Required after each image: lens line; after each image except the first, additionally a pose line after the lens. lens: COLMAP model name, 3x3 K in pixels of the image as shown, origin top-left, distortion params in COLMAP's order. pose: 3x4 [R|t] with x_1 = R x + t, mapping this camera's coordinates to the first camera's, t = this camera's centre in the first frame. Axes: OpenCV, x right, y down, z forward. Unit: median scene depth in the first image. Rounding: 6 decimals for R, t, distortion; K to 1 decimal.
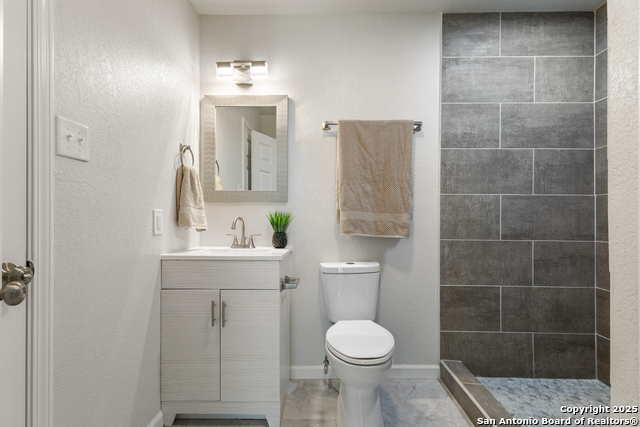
lens RADIAL K [[299.3, 0, 319.1], [0, 299.3, 215.9], [0, 0, 1]] dist [0.008616, 0.000725]
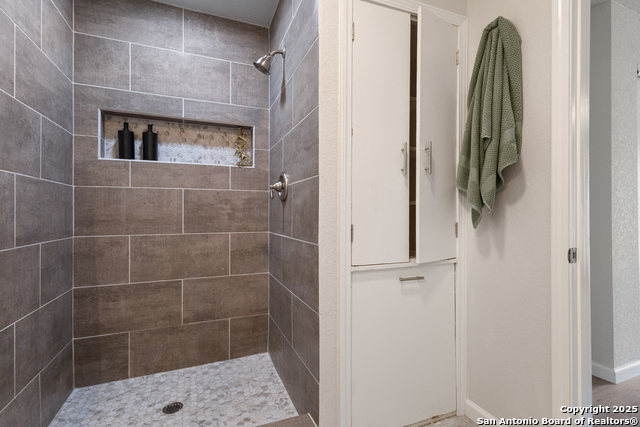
lens RADIAL K [[299.3, 0, 321.1], [0, 299.3, 210.2], [0, 0, 1]] dist [0.008616, 0.000725]
pose [[-0.376199, 0.001099, 0.926538, -0.202321], [-0.004607, 0.999985, -0.003057, 0.003269], [-0.926528, -0.005419, -0.376188, 0.654399]]
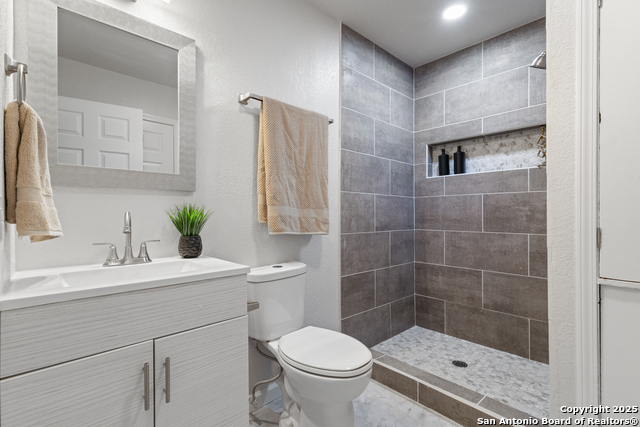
lens RADIAL K [[299.3, 0, 328.9], [0, 299.3, 213.3], [0, 0, 1]] dist [0.008616, 0.000725]
pose [[0.714423, -0.002167, 0.699711, -0.371491], [0.001522, 0.999998, 0.001542, 0.003981], [-0.699712, -0.000036, 0.714425, 0.269186]]
